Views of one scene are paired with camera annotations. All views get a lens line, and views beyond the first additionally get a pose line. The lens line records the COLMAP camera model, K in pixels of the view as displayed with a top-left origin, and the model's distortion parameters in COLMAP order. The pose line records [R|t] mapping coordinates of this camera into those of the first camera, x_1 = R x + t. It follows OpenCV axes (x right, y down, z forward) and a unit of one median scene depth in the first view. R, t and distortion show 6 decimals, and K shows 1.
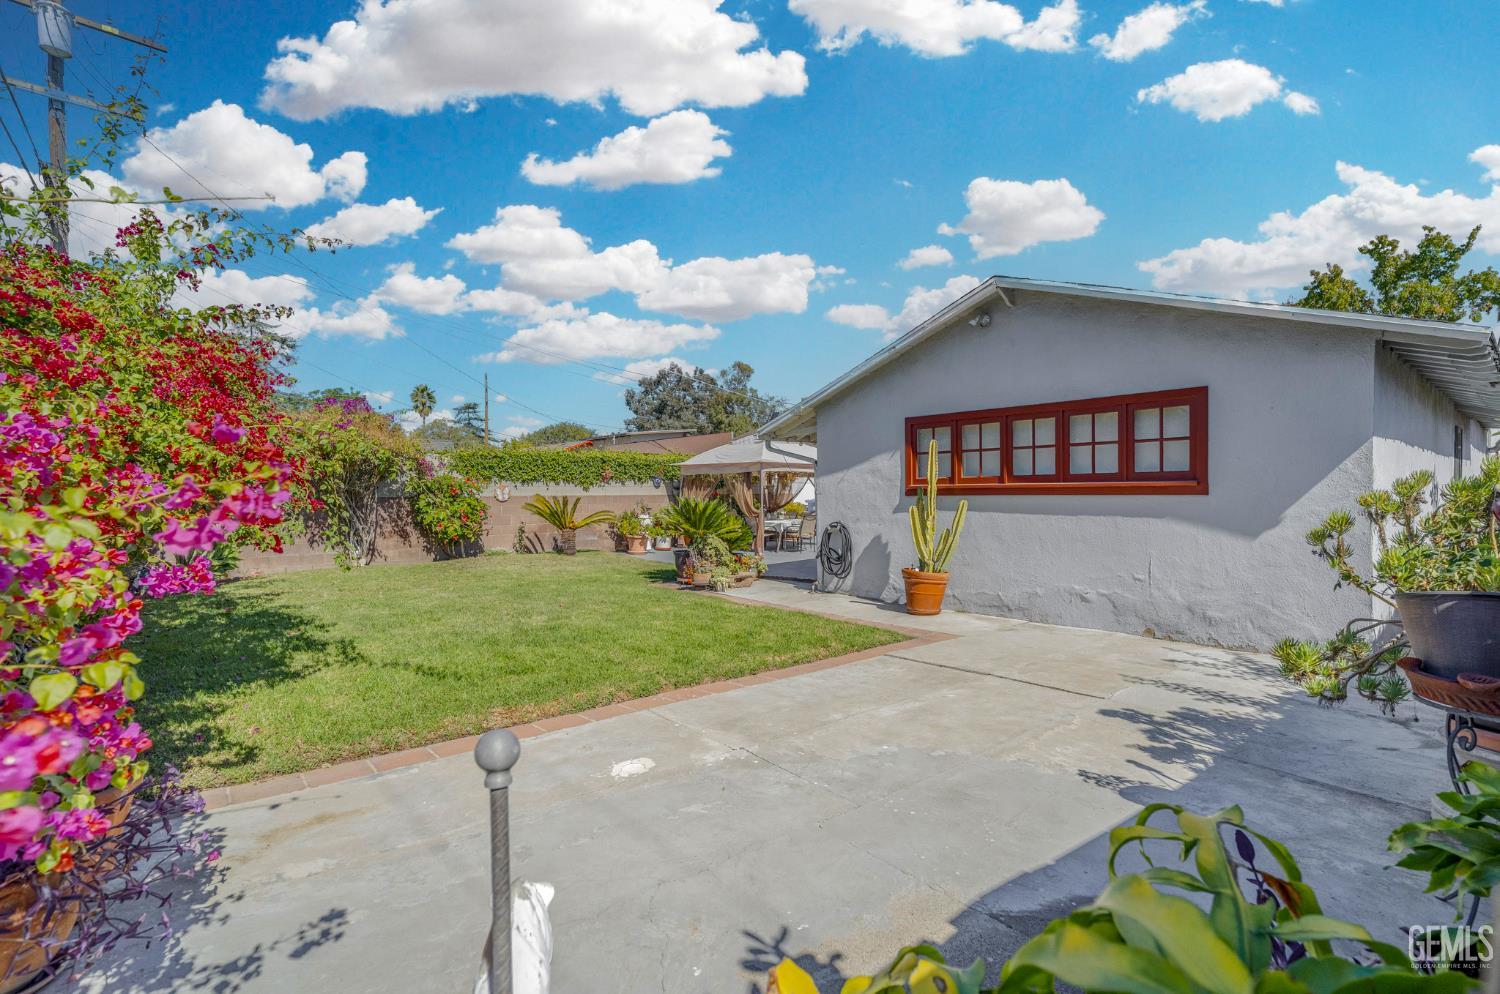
lens RADIAL K [[709.7, 0, 750.0], [0, 709.7, 497.0], [0, 0, 1]] dist [-0.009600, 0.000078]
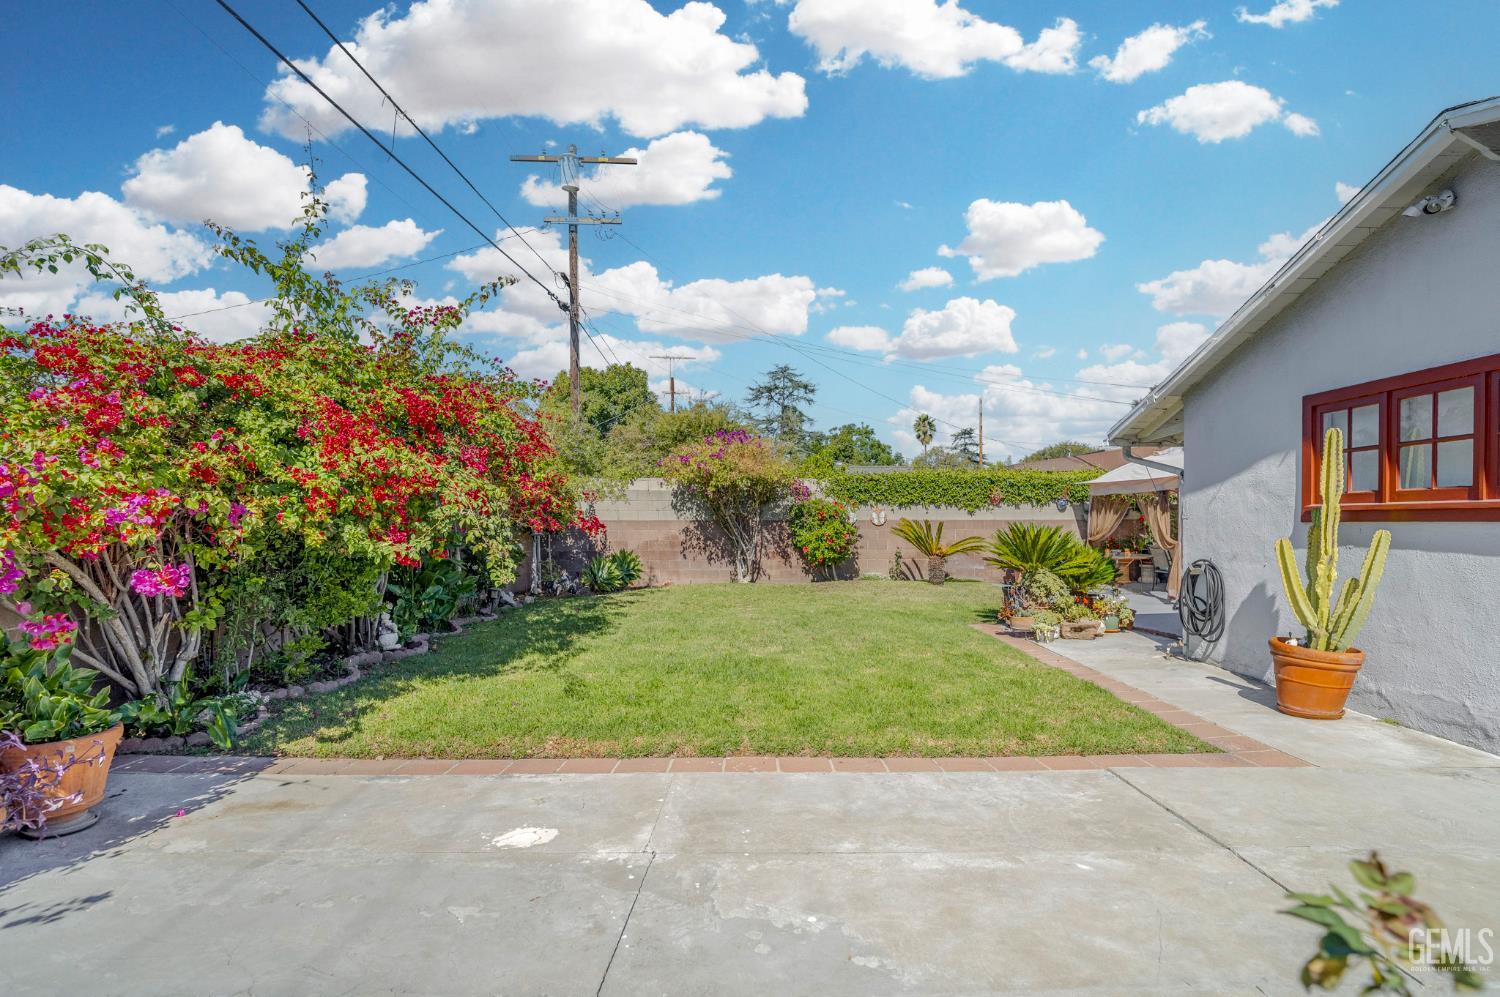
lens RADIAL K [[718.4, 0, 747.5], [0, 718.4, 536.2], [0, 0, 1]] dist [-0.018218, 0.008539]
pose [[0.779542, 0.019632, -0.626042, 0.191506], [-0.007113, 0.999722, 0.022493, 0.000180], [0.626309, -0.013082, 0.779465, 0.169907]]
